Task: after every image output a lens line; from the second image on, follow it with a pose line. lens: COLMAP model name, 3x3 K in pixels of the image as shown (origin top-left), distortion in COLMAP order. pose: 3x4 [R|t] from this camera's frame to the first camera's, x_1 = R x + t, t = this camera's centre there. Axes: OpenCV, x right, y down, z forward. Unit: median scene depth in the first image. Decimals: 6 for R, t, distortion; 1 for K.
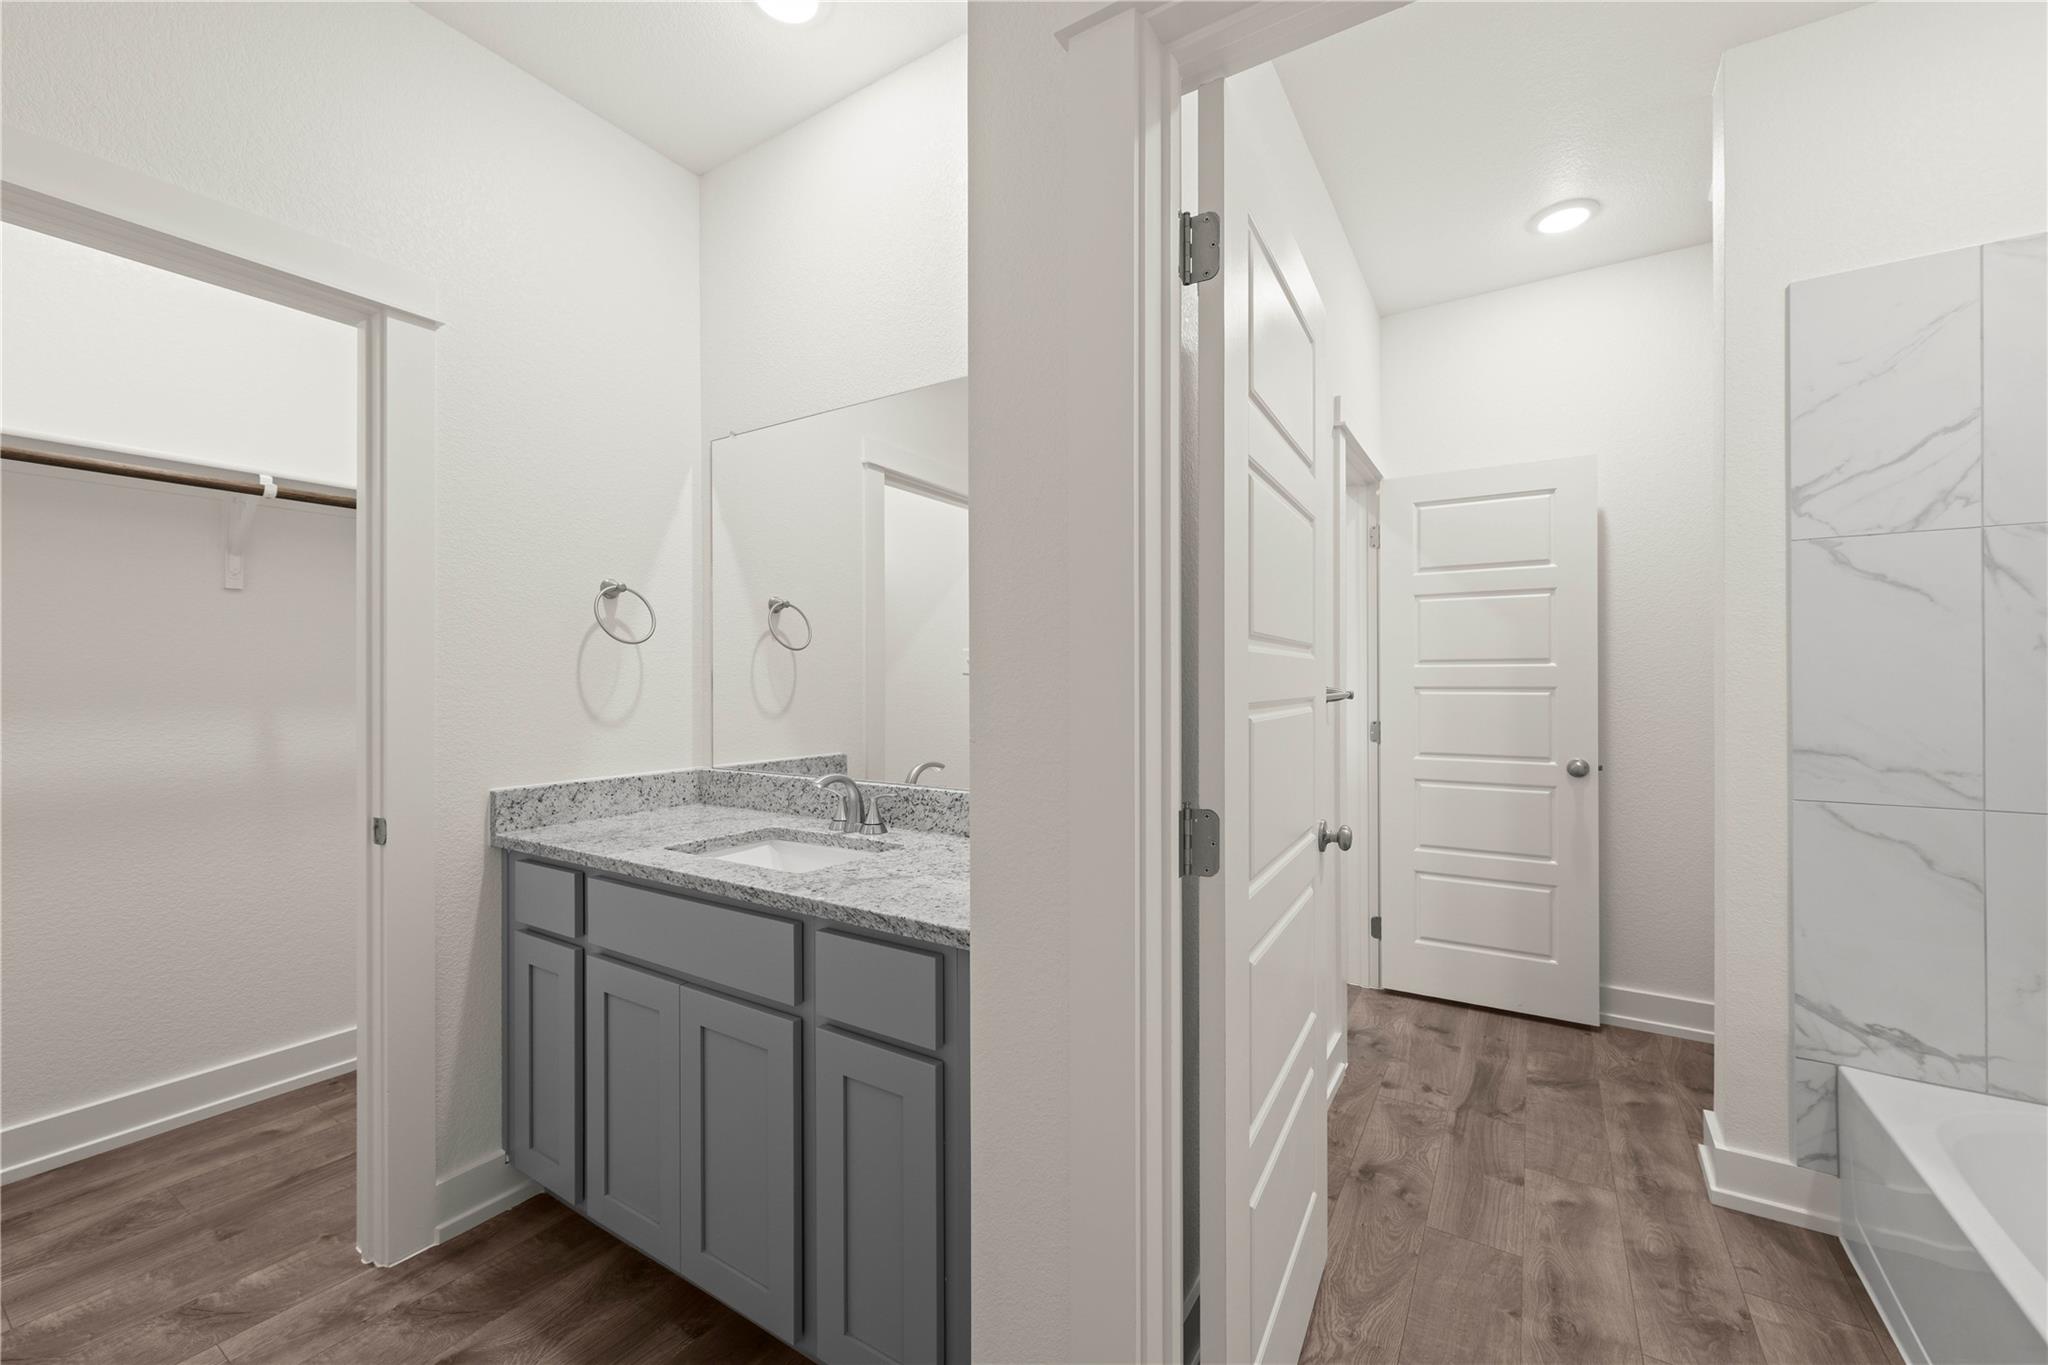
lens RADIAL K [[791.5, 0, 1030.6], [0, 791.5, 683.9], [0, 0, 1]] dist [0.001394, -0.000794]
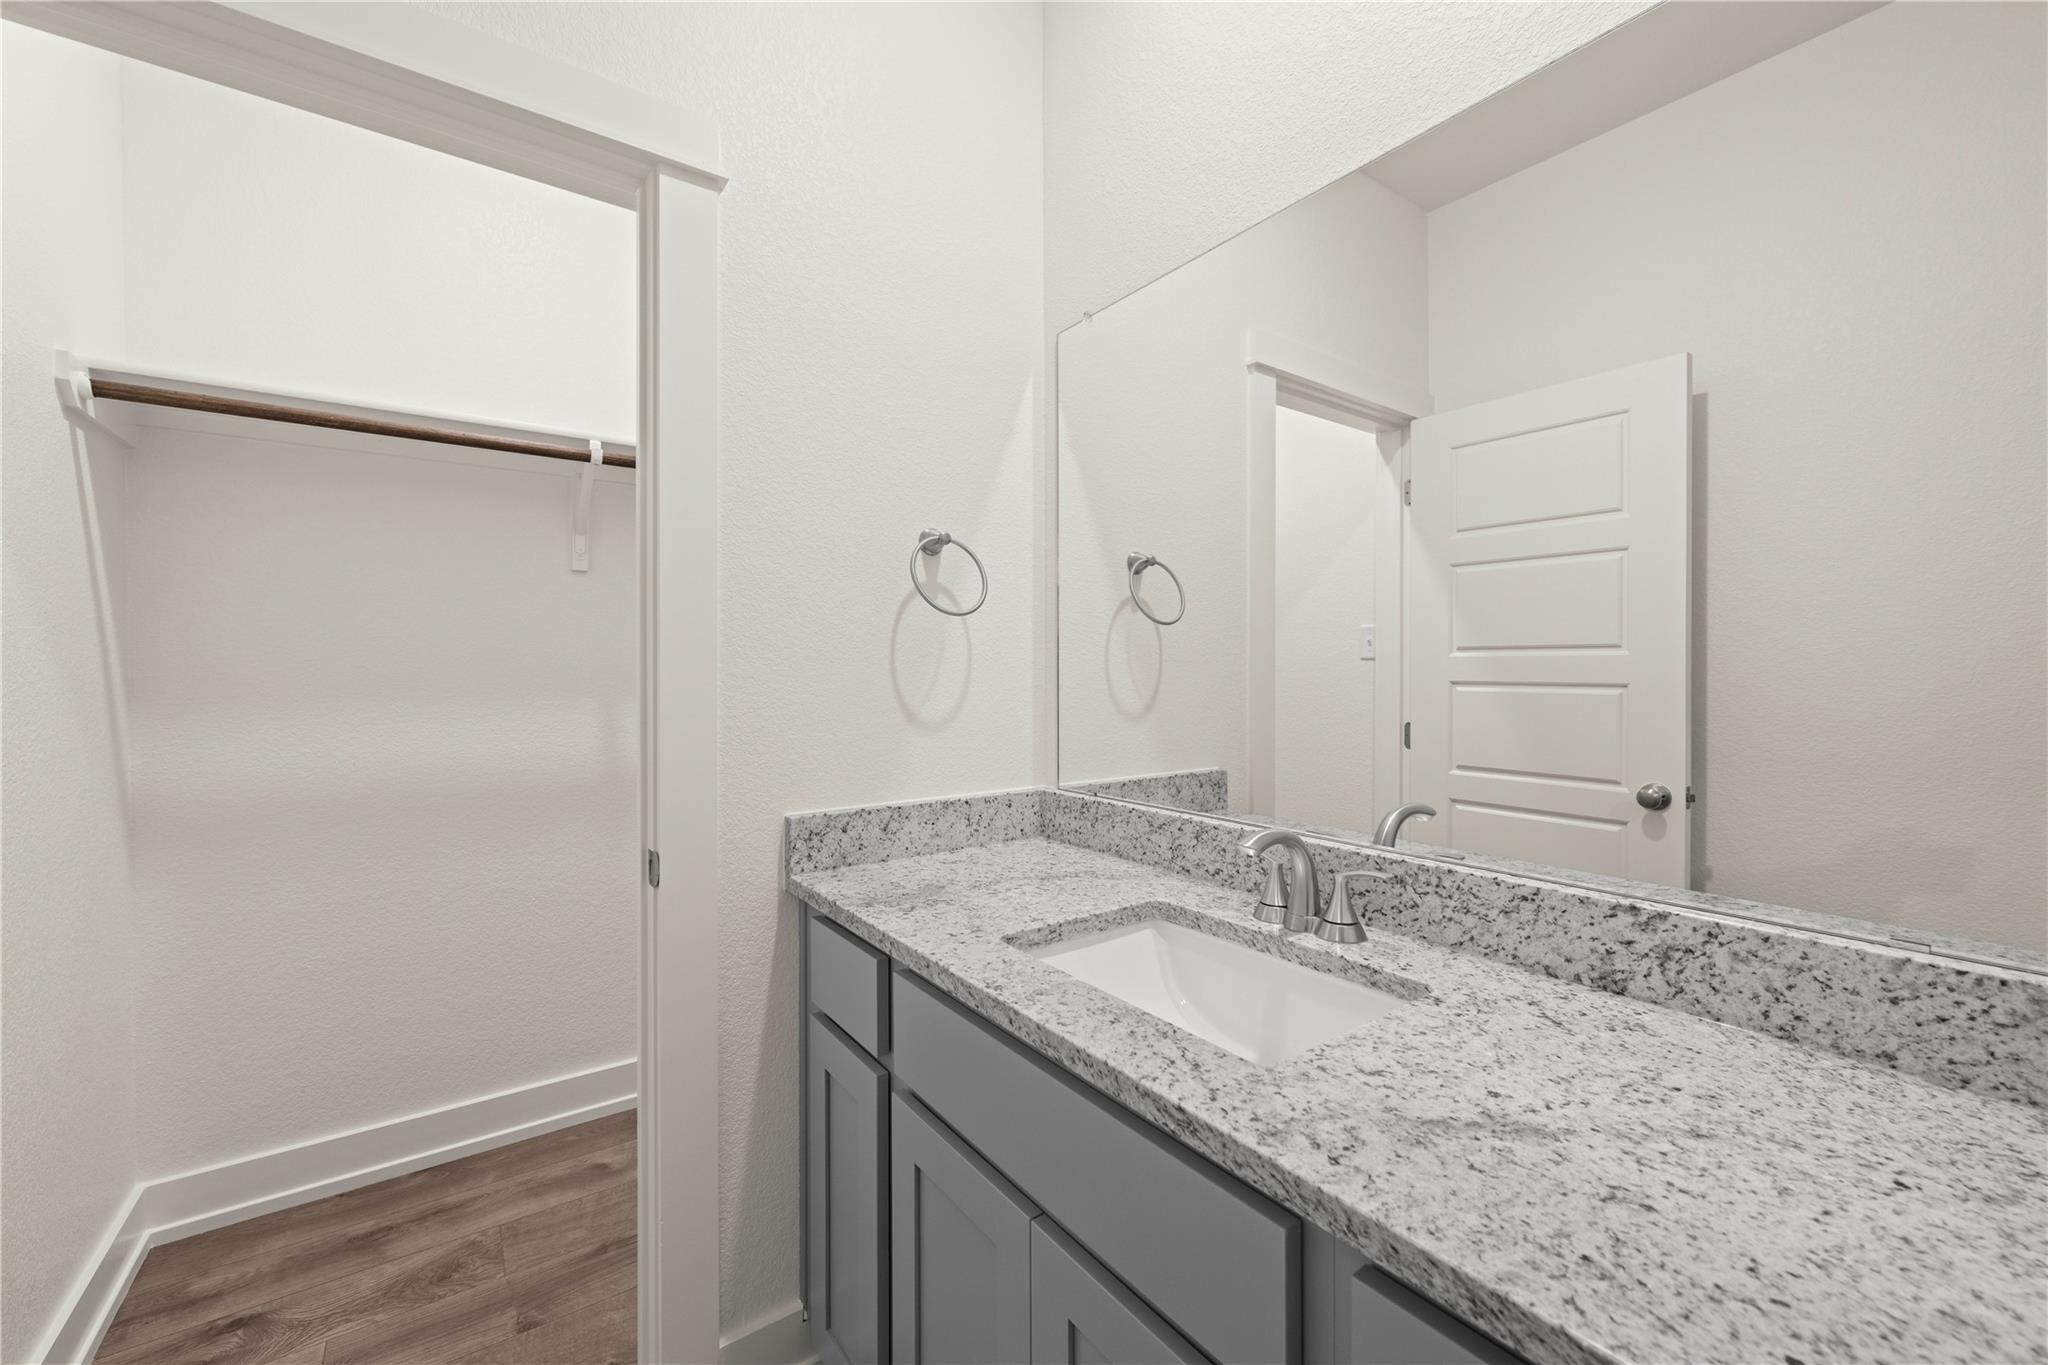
lens RADIAL K [[791.5, 0, 1025.9], [0, 791.5, 674.7], [0, 0, 1]] dist [0.001394, -0.000794]
pose [[0.925782, 0.001562, -0.378056, -0.189697], [-0.001399, 0.999999, 0.000706, 0.002111], [0.378056, -0.000125, 0.925783, 0.389608]]
